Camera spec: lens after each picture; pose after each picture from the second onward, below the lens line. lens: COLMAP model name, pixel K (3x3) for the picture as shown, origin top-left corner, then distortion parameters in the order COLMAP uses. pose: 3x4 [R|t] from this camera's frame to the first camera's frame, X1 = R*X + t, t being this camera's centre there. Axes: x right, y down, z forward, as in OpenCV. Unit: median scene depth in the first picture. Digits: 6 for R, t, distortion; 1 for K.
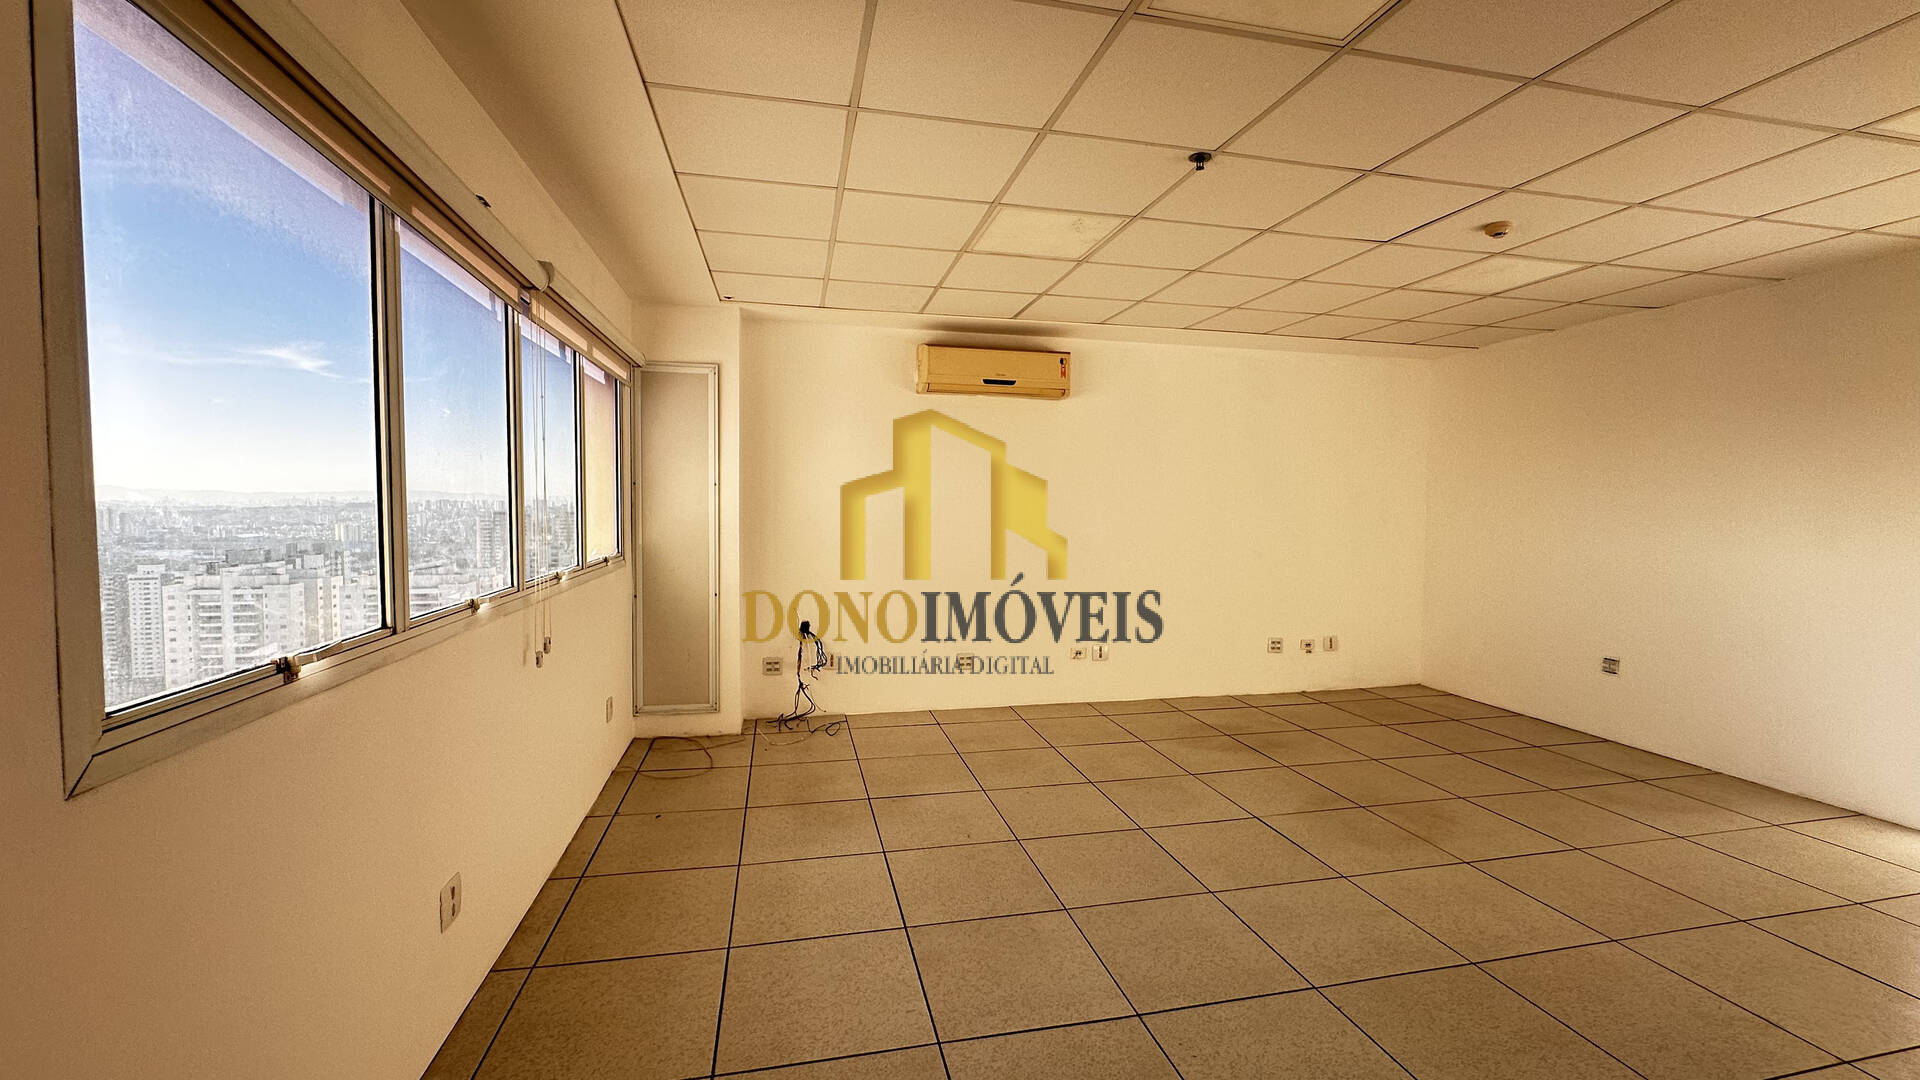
lens RADIAL K [[767.0, 0, 957.8], [0, 767.0, 536.7], [0, 0, 1]] dist [-0.003092, 0.000165]
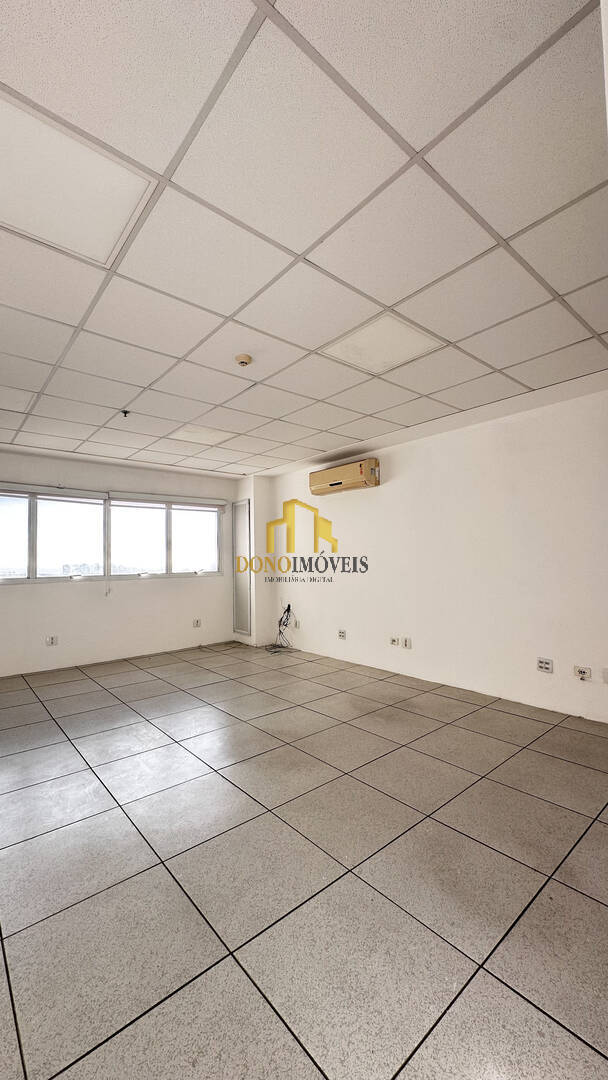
lens RADIAL K [[428.7, 0, 307.1], [0, 428.7, 541.3], [0, 0, 1]] dist [-0.002457, -0.000168]
pose [[0.467811, -0.052650, -0.882259, 1.189349], [-0.019609, 0.997360, -0.069916, 0.016907], [0.883611, 0.050007, 0.465544, 0.573378]]
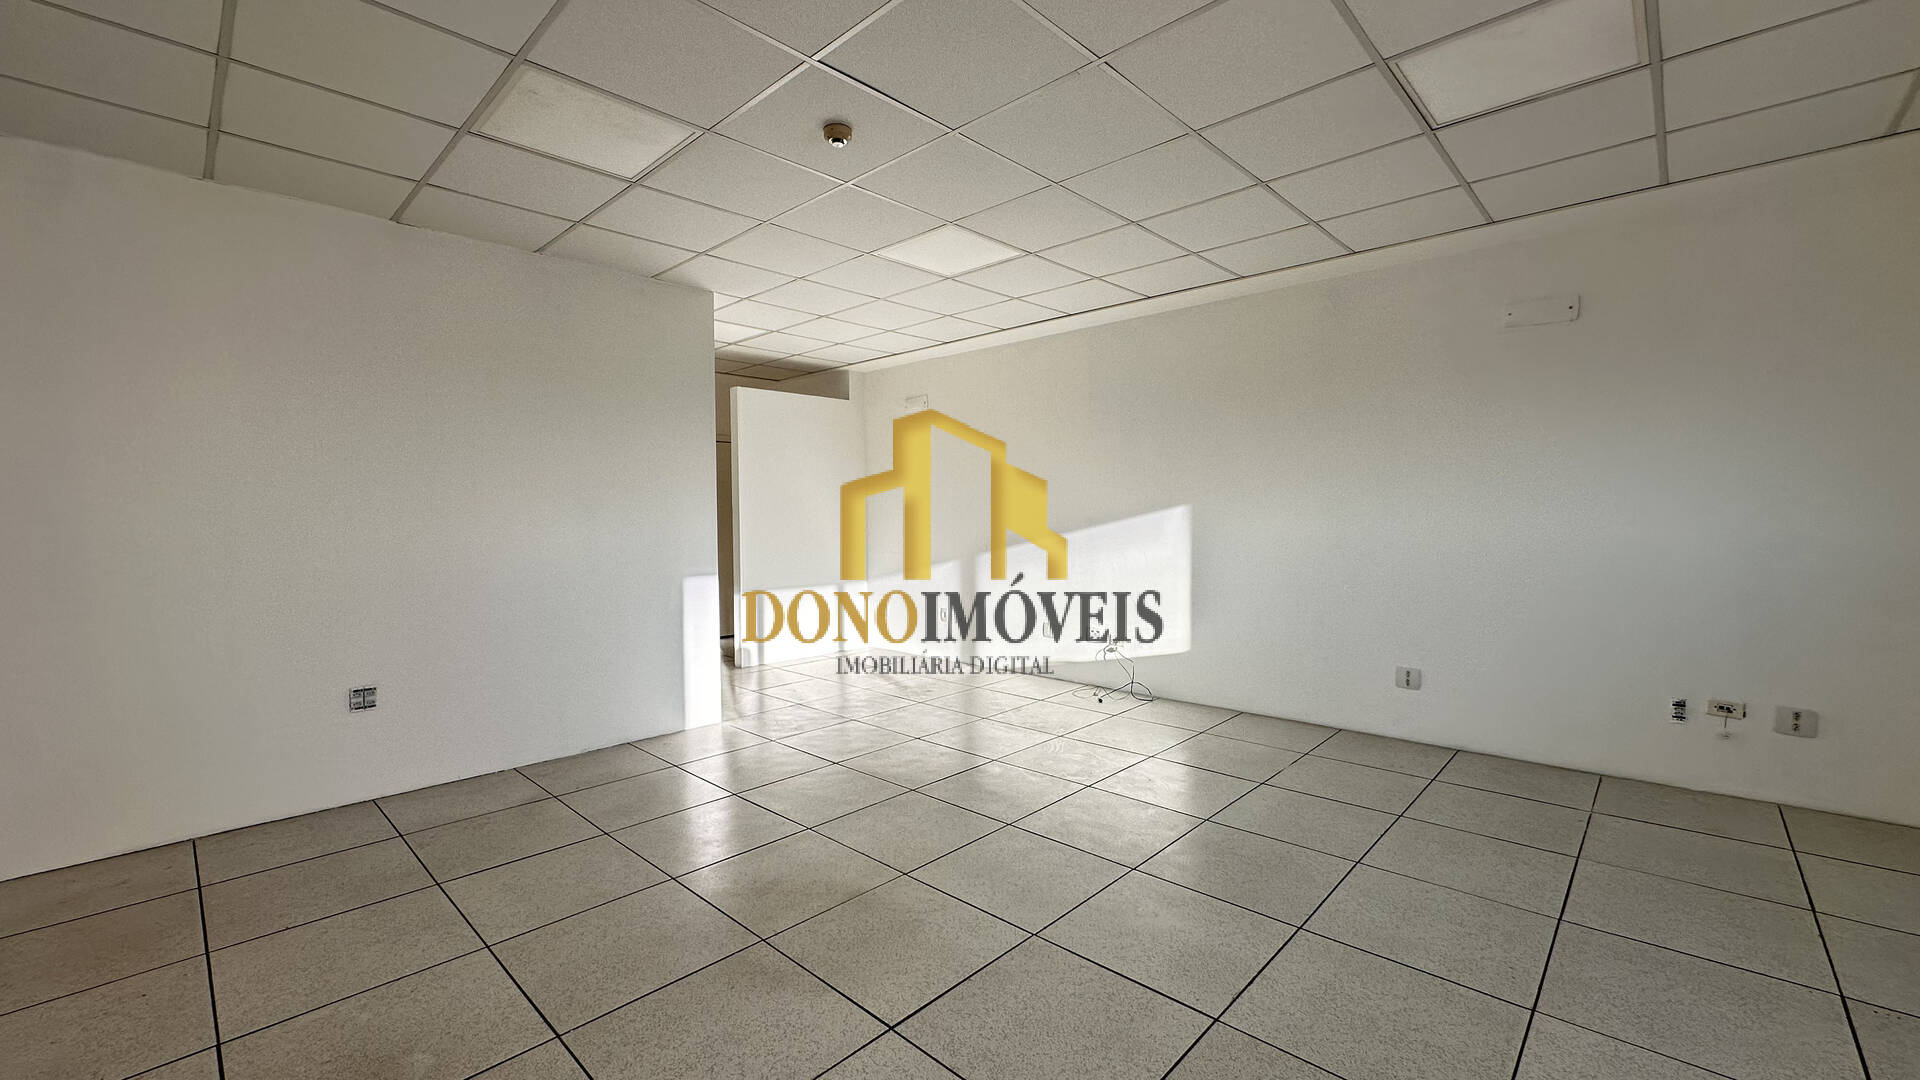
lens RADIAL K [[762.2, 0, 958.3], [0, 762.2, 535.8], [0, 0, 1]] dist [-0.002457, -0.000168]
pose [[-0.555730, -0.025048, 0.830986, -0.056130], [0.047051, 0.996996, 0.061518, -0.002329], [-0.830031, 0.073286, -0.552882, 1.084129]]
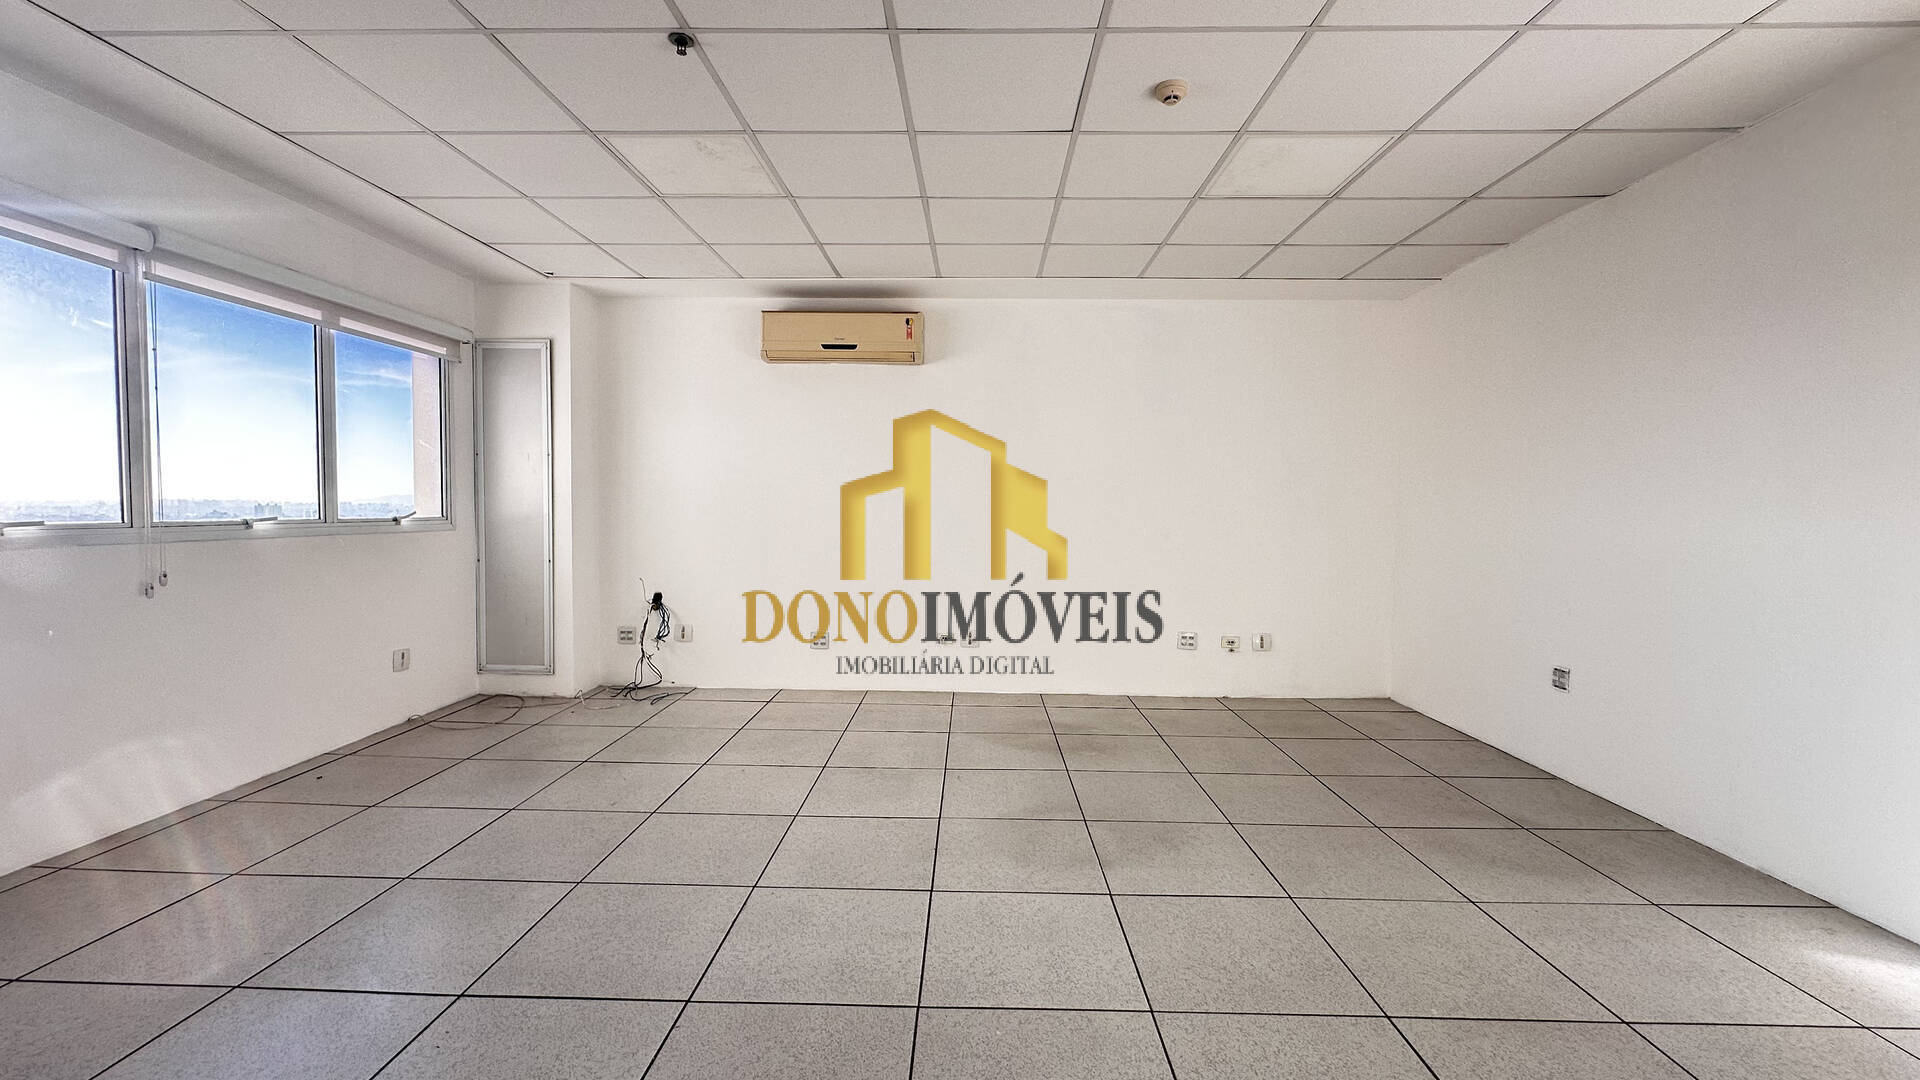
lens RADIAL K [[762.2, 0, 958.3], [0, 762.2, 535.8], [0, 0, 1]] dist [-0.002457, -0.000168]
pose [[0.969947, 0.010164, -0.243102, 0.542589], [-0.012817, 0.999874, -0.009335, 0.050578], [0.242977, 0.012170, 0.969956, 0.151887]]
